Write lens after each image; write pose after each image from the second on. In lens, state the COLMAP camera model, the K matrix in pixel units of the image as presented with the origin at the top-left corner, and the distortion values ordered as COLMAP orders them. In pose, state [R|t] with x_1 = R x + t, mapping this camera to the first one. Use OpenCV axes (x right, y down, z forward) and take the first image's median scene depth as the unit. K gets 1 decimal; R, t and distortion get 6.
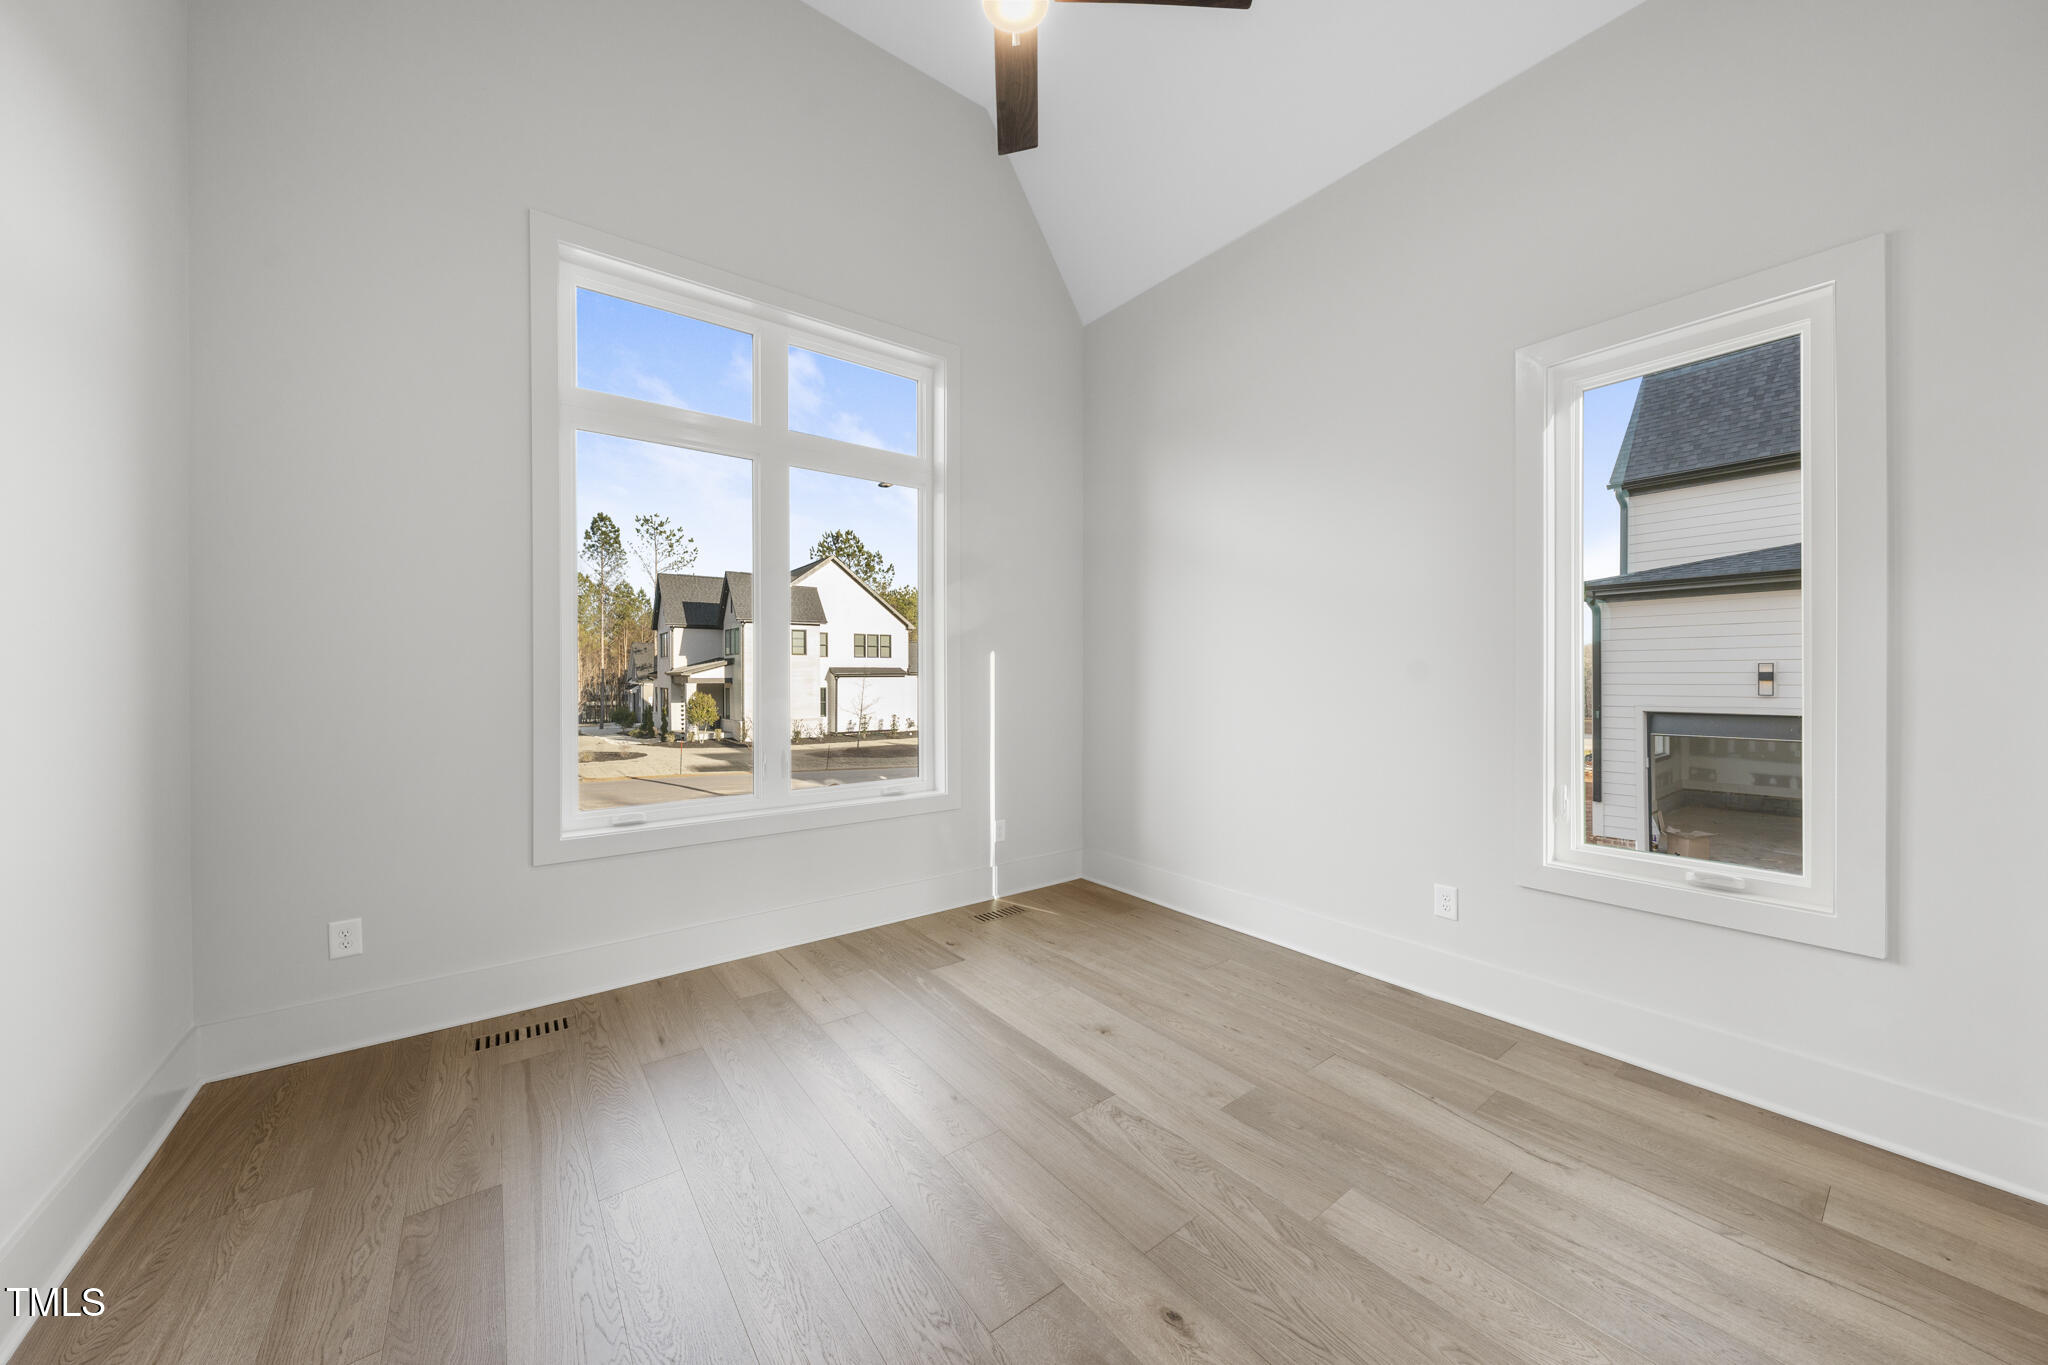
lens RADIAL K [[717.2, 0, 1029.8], [0, 717.2, 677.9], [0, 0, 1]] dist [-0.001556, -0.000137]
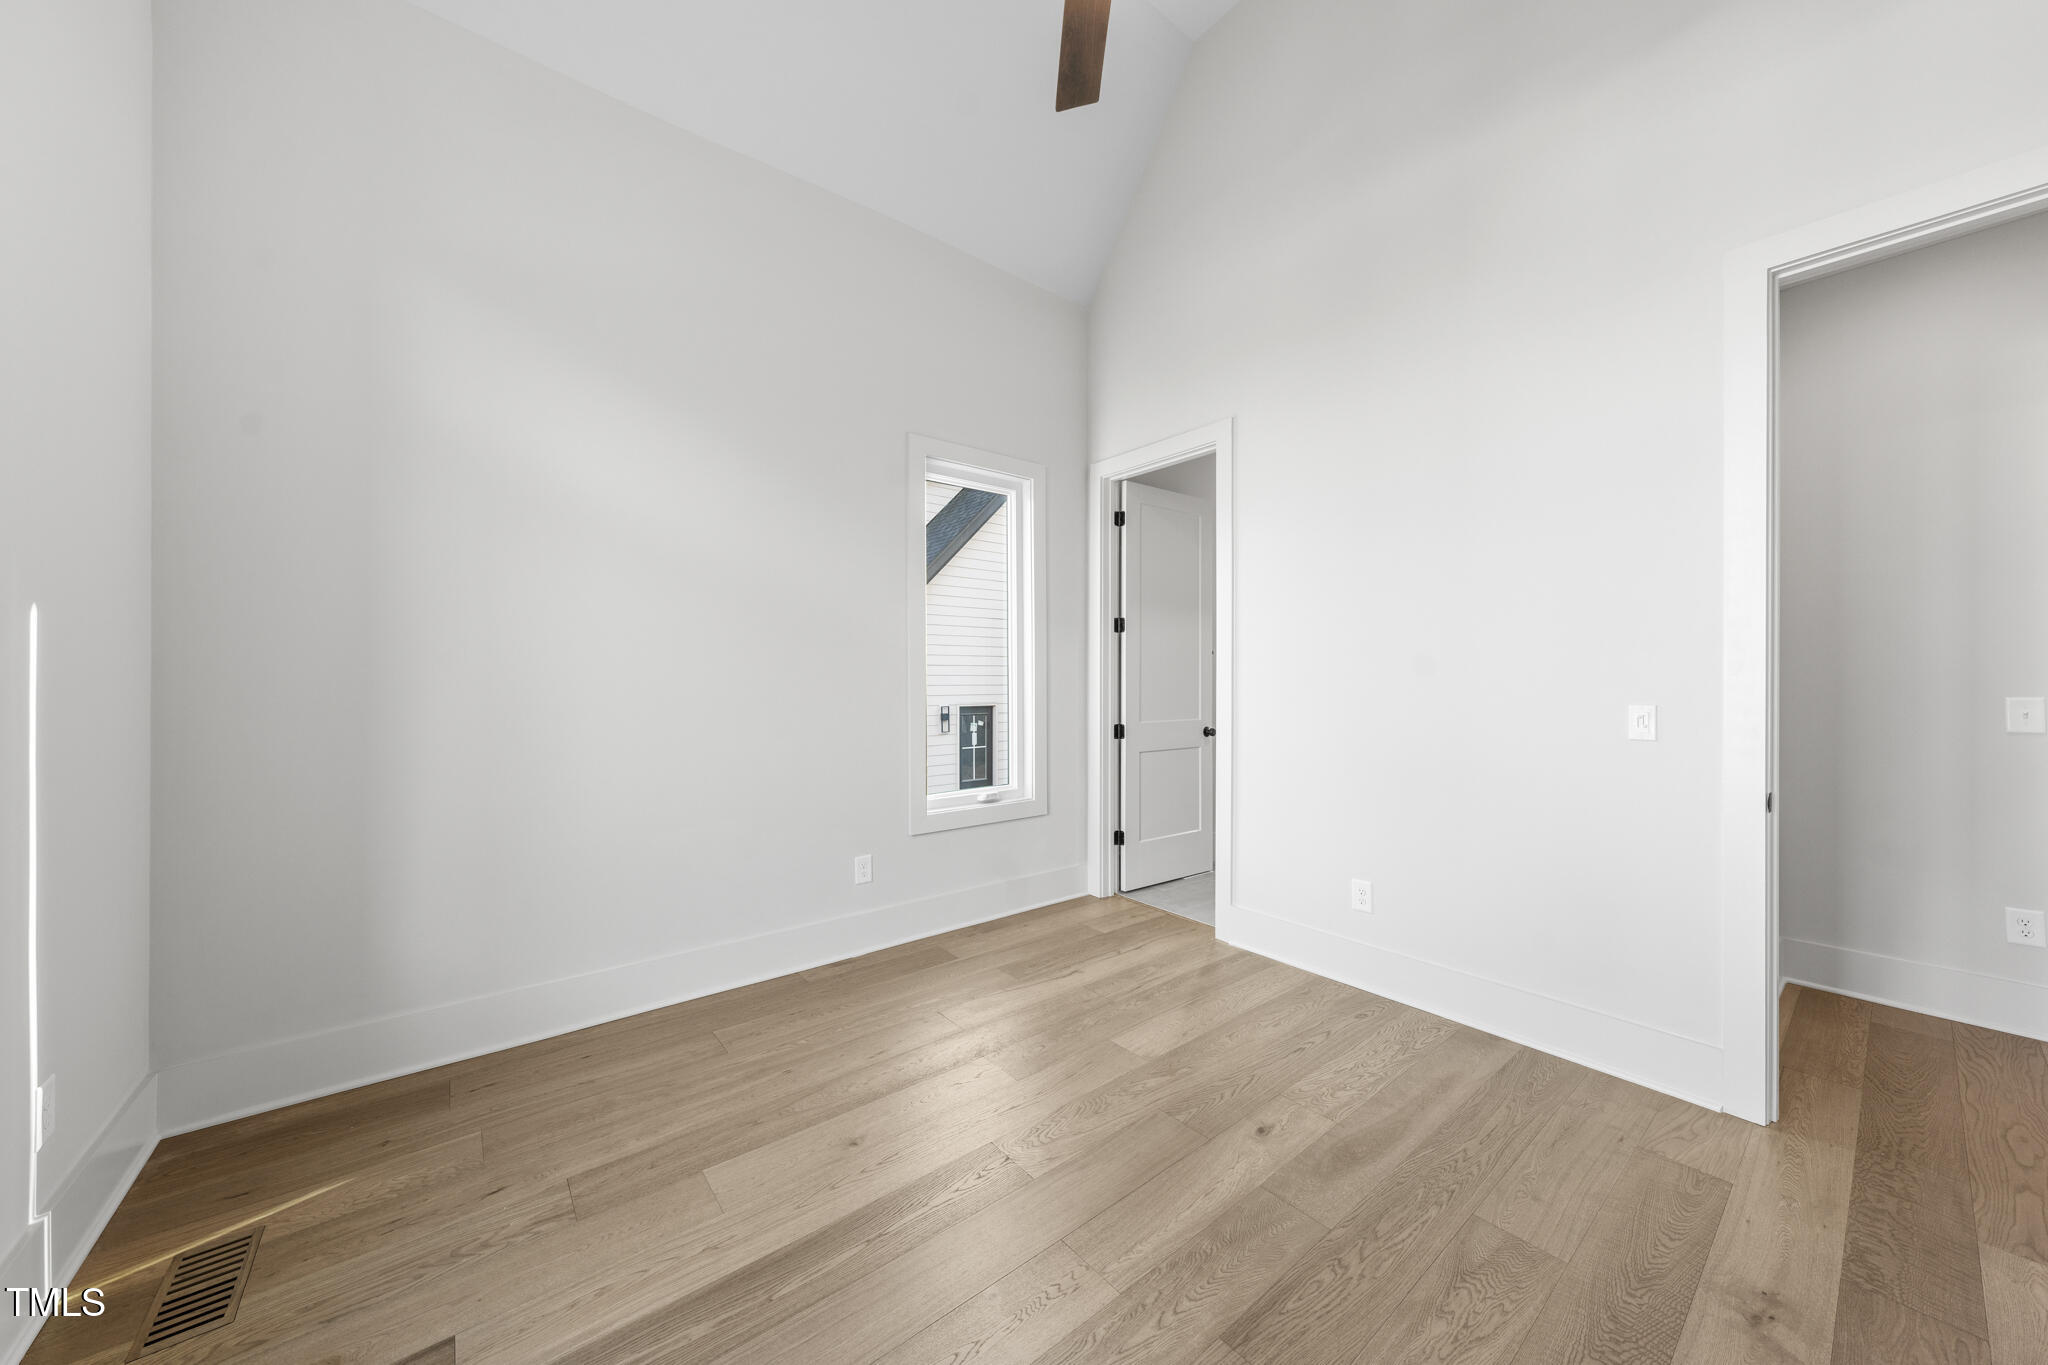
lens RADIAL K [[717.2, 0, 1029.8], [0, 717.2, 677.9], [0, 0, 1]] dist [-0.001556, -0.000137]
pose [[-0.032133, 0.000874, 0.999483, -0.728749], [0.002560, 0.999996, -0.000792, -0.002620], [-0.999480, 0.002534, -0.032135, 0.909894]]
